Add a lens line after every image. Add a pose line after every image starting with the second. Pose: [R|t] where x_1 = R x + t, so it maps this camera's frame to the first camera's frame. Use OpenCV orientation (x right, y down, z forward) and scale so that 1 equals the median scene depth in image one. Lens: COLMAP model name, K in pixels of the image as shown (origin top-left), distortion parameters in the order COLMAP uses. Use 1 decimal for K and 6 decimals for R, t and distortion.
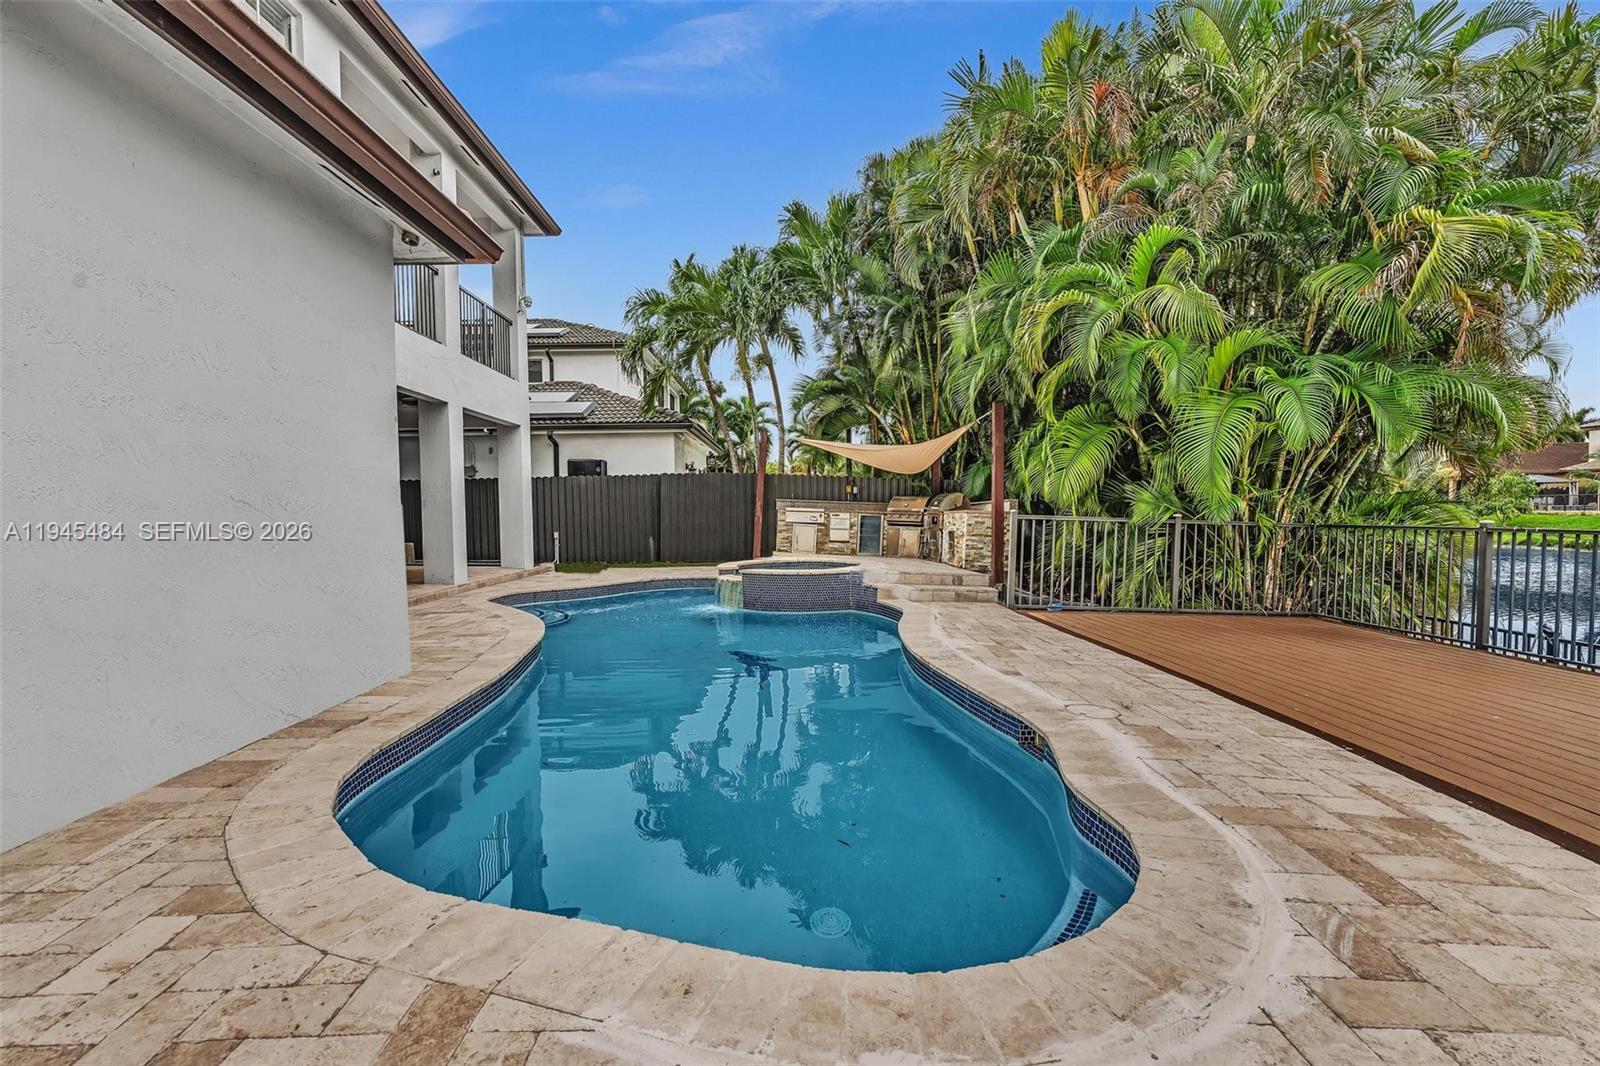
lens RADIAL K [[712.0, 0, 800.0], [0, 712.0, 533.0], [0, 0, 1]] dist [-0.007398, 0.000620]
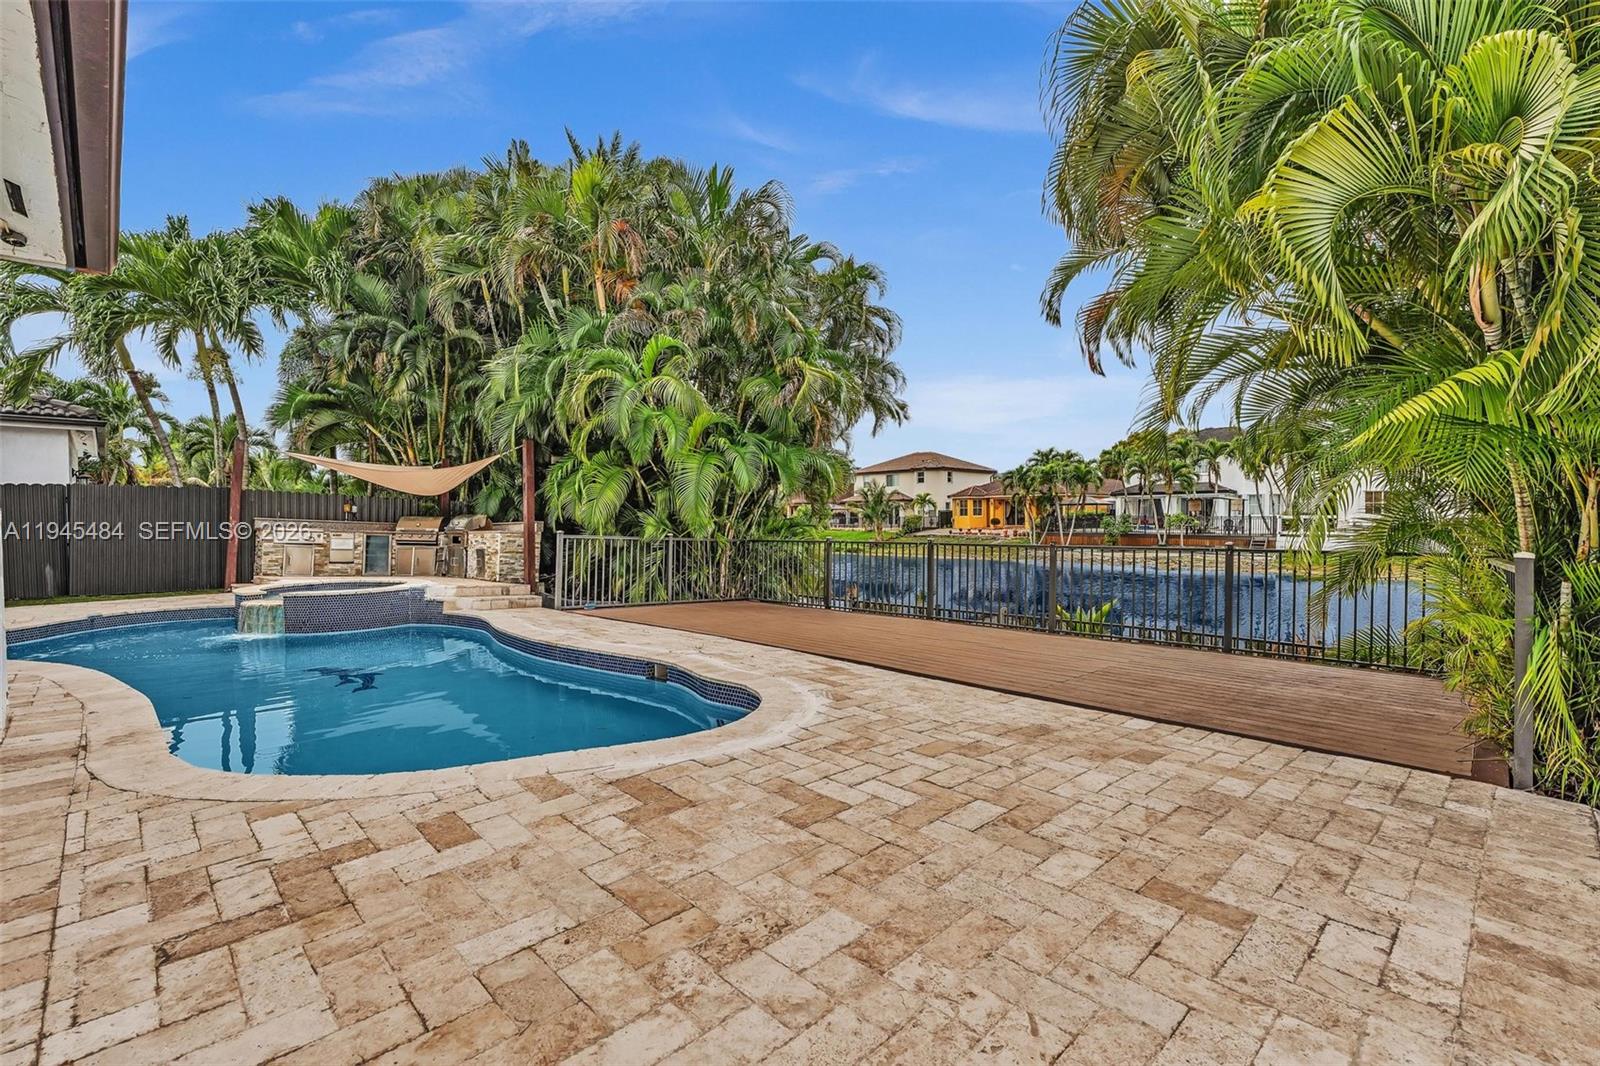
lens RADIAL K [[725.9, 0, 796.3], [0, 725.9, 503.4], [0, 0, 1]] dist [-0.002674, 0.000562]
pose [[0.722784, 0.023419, 0.690677, -0.273549], [0.020832, 0.998233, -0.055649, -0.000823], [-0.690760, 0.054610, 0.721019, -0.207329]]
